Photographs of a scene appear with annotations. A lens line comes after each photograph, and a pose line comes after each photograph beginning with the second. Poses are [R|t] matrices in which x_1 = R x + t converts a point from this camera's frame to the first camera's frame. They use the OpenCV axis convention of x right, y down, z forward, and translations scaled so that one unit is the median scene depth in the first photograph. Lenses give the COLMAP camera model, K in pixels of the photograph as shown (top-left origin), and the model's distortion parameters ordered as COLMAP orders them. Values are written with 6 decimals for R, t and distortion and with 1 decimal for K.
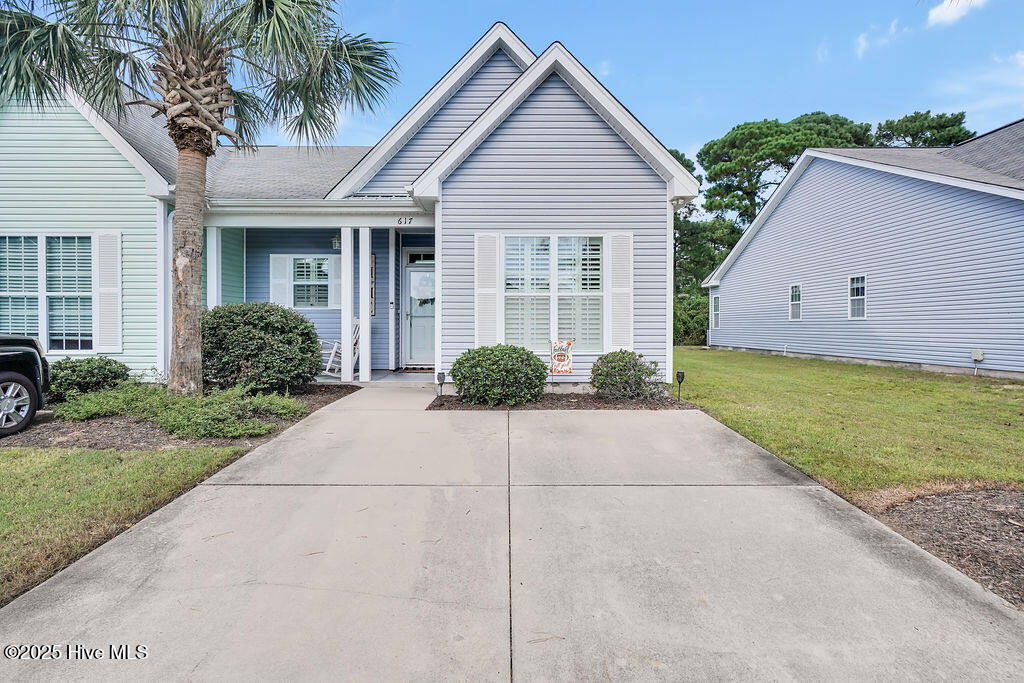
lens RADIAL K [[489.9, 0, 498.7], [0, 489.9, 333.2], [0, 0, 1]] dist [0.002575, 0.000970]
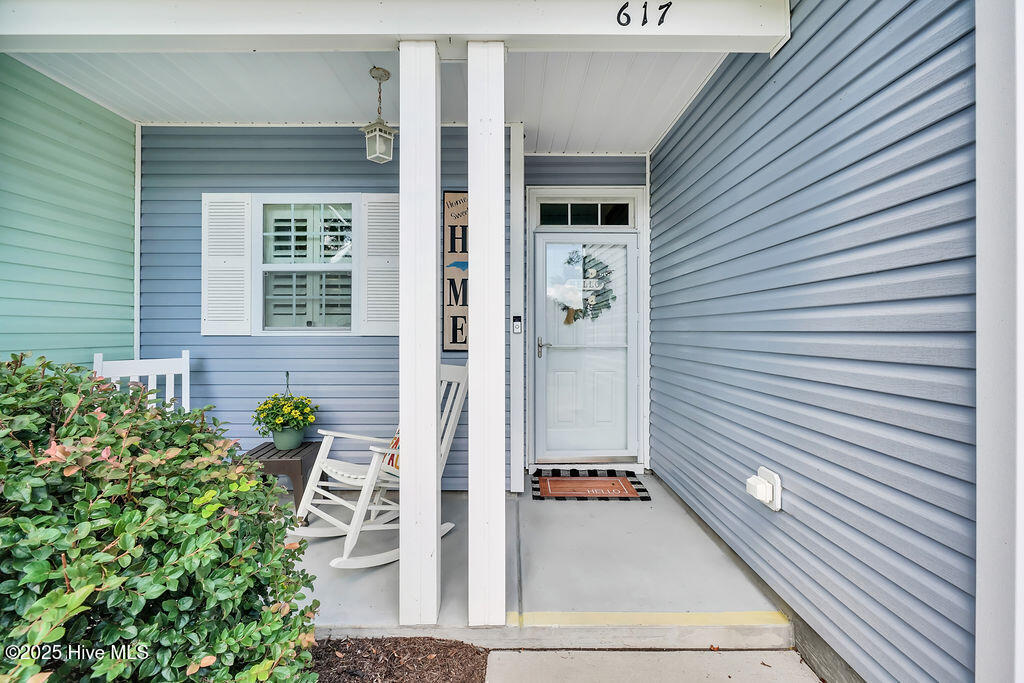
lens RADIAL K [[483.6, 0, 517.1], [0, 483.6, 332.6], [0, 0, 1]] dist [0.001026, 0.000328]
pose [[0.999960, -0.003374, -0.008300, -0.232300], [0.003290, 0.999944, -0.010103, -0.050547], [0.008333, 0.010076, 0.999915, 0.671303]]
